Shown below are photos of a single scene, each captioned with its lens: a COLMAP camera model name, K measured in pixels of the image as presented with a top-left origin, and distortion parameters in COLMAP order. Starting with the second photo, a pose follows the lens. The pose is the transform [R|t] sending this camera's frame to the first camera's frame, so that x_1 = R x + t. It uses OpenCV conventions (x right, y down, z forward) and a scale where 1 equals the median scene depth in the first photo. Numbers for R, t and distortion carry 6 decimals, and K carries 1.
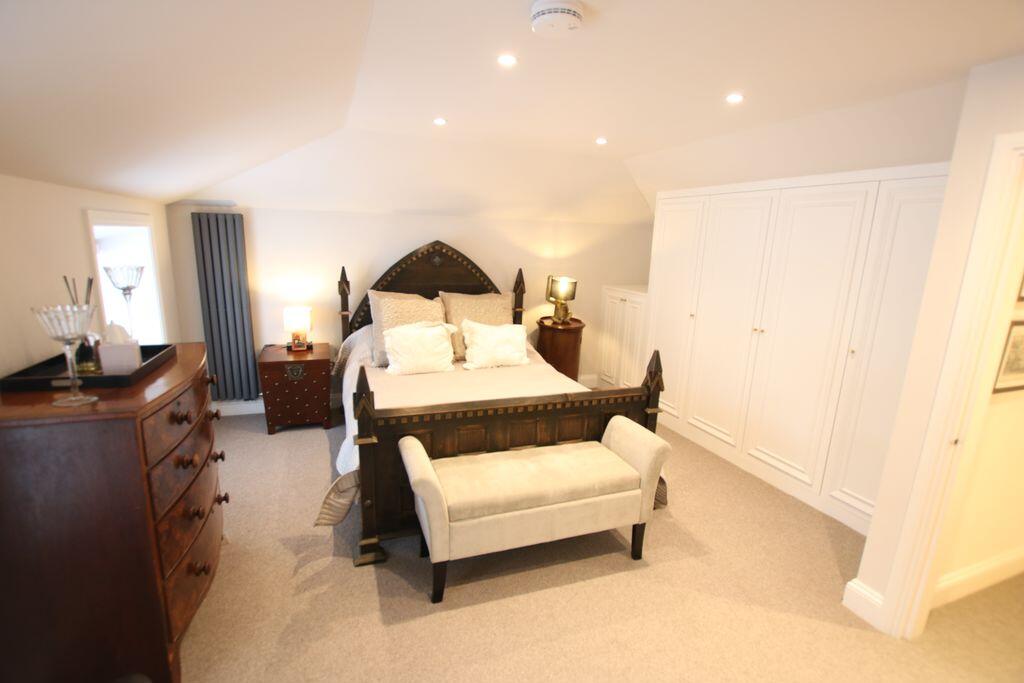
lens RADIAL K [[476.7, 0, 507.3], [0, 476.7, 344.4], [0, 0, 1]] dist [-0.027909, 0.002288]
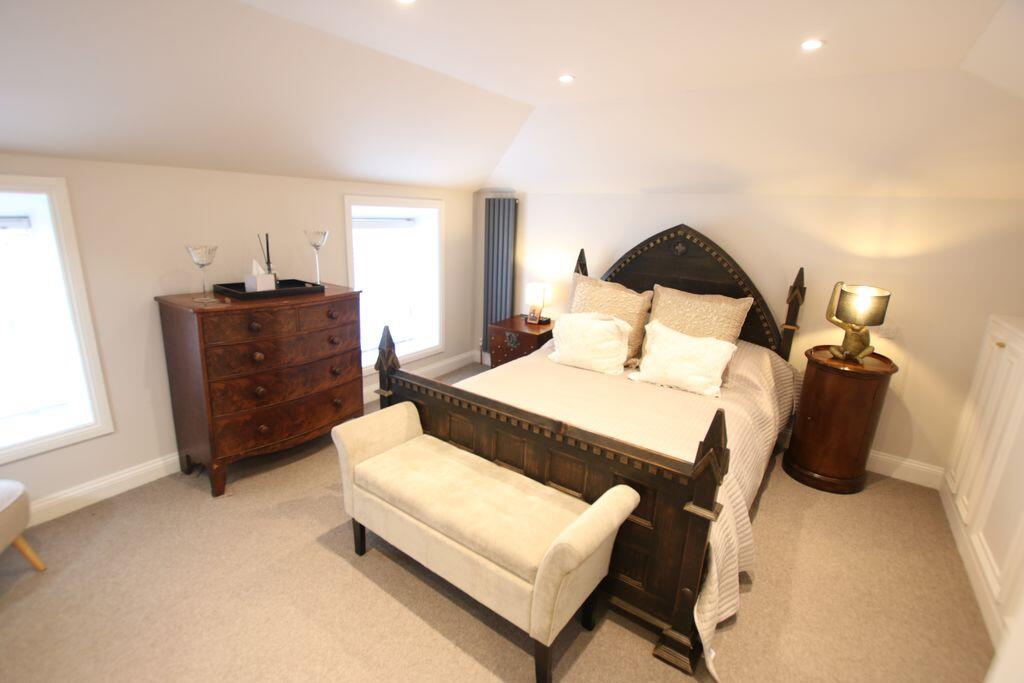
lens RADIAL K [[476.7, 0, 507.3], [0, 476.7, 344.4], [0, 0, 1]] dist [-0.027909, 0.002288]
pose [[0.550133, 0.206833, -0.809058, 0.437772], [-0.199678, 0.973318, 0.113051, -0.054043], [0.810853, 0.099358, 0.576754, 0.337530]]
